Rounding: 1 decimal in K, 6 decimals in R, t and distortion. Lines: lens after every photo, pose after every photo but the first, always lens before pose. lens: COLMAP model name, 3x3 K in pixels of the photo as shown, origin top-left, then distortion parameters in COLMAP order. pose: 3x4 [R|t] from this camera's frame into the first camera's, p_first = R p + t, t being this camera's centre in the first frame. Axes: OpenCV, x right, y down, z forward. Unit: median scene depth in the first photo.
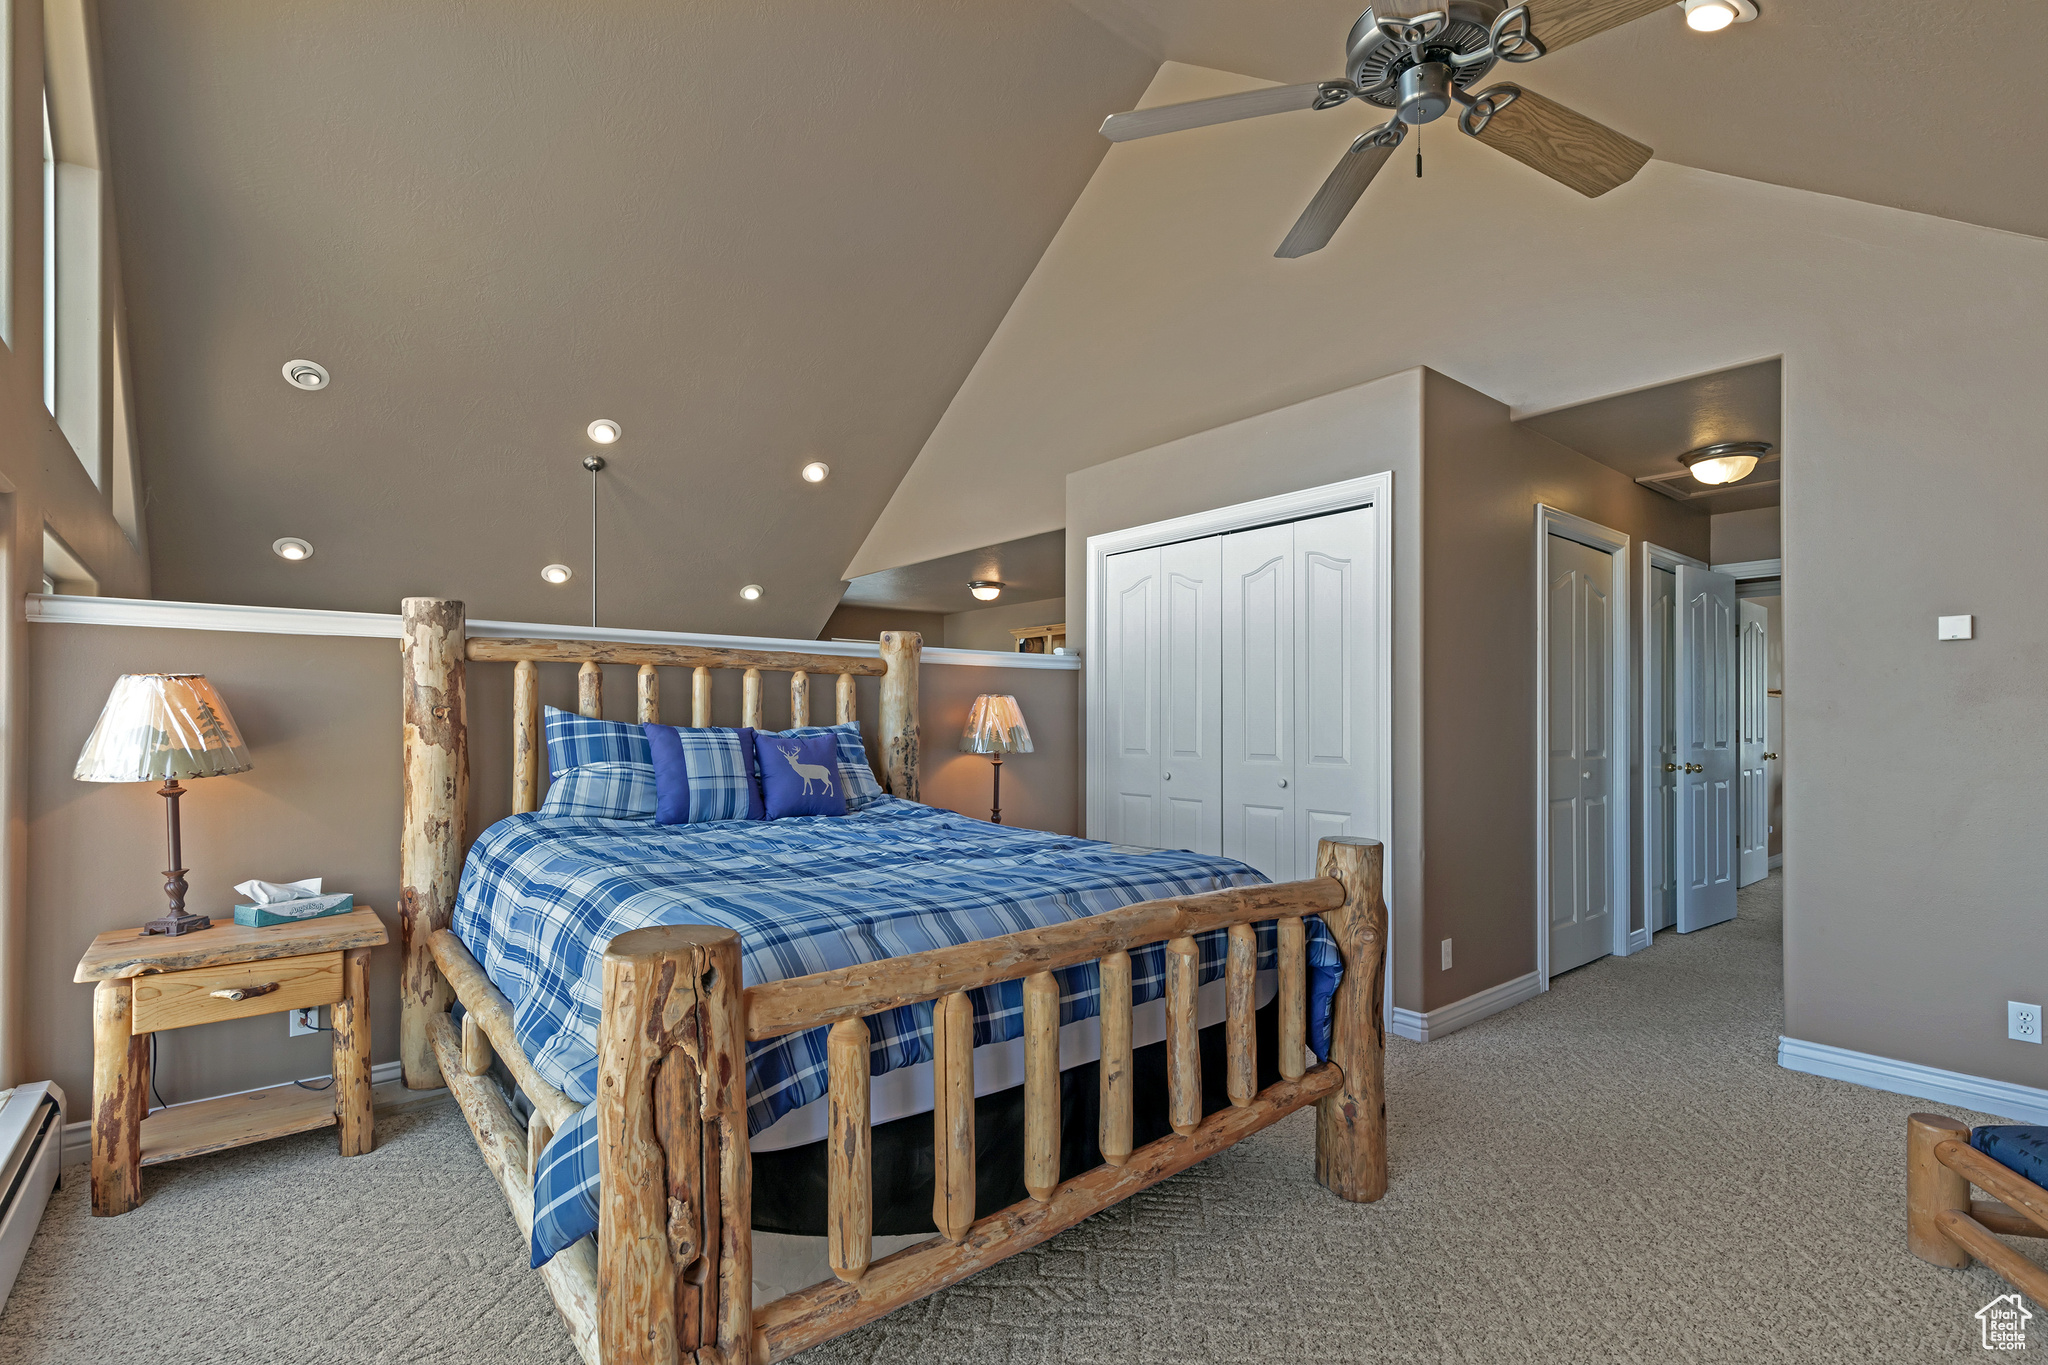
lens RADIAL K [[942.4, 0, 1046.8], [0, 942.4, 720.9], [0, 0, 1]] dist [0.003589, 0.000541]
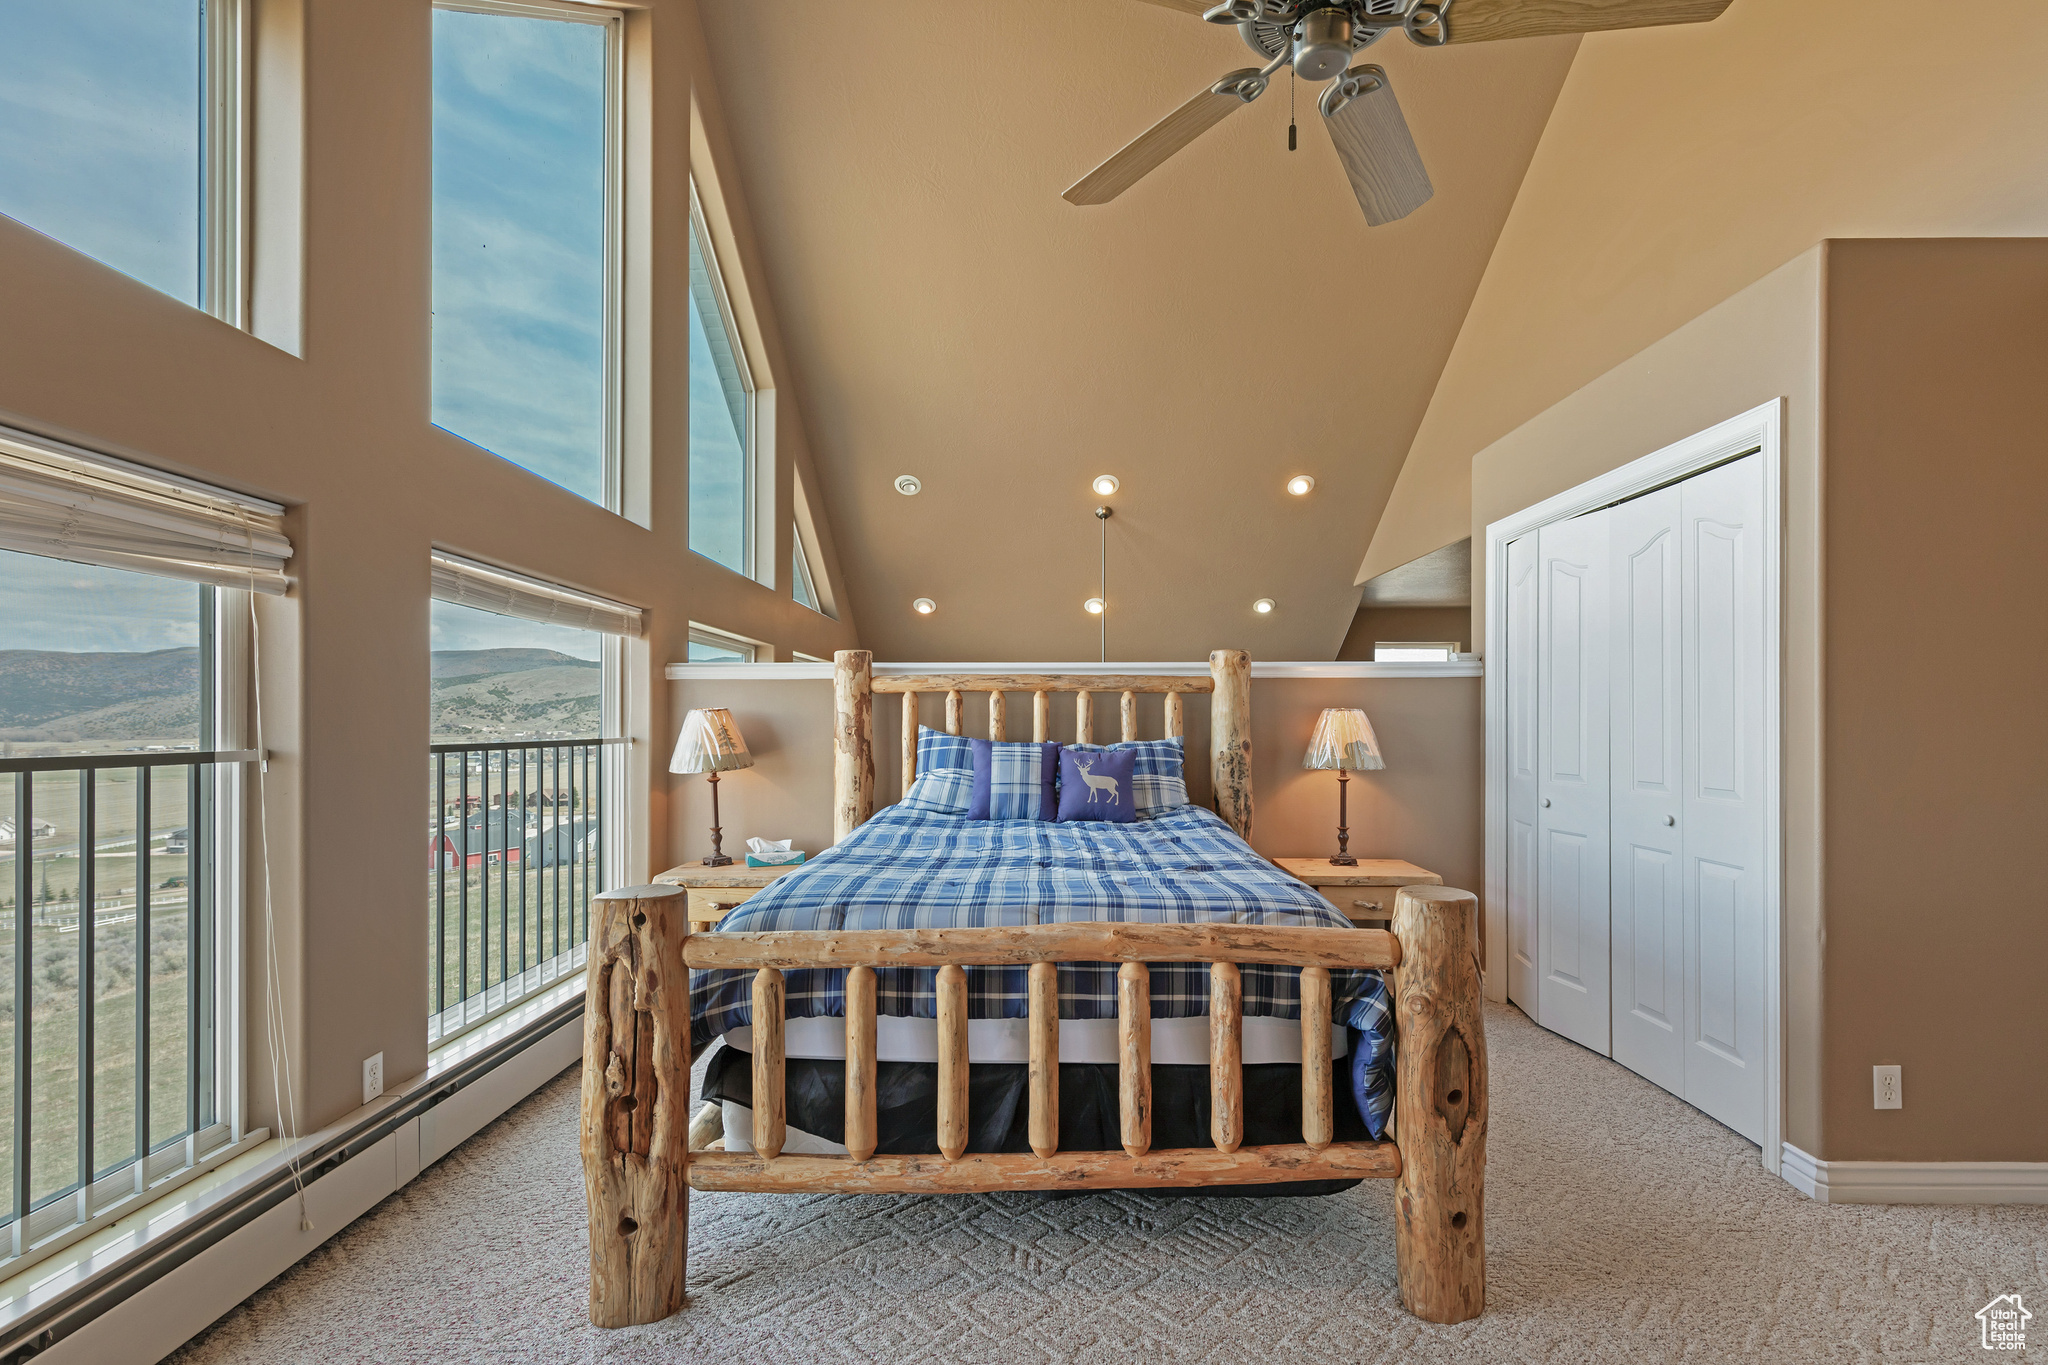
lens RADIAL K [[942.4, 0, 1053.1], [0, 942.4, 721.5], [0, 0, 1]] dist [0.003589, 0.000541]
pose [[0.763596, -0.000071, -0.645695, 0.476416], [0.001379, 0.999998, 0.001521, -0.022645], [0.645693, -0.002052, 0.763594, 0.102668]]
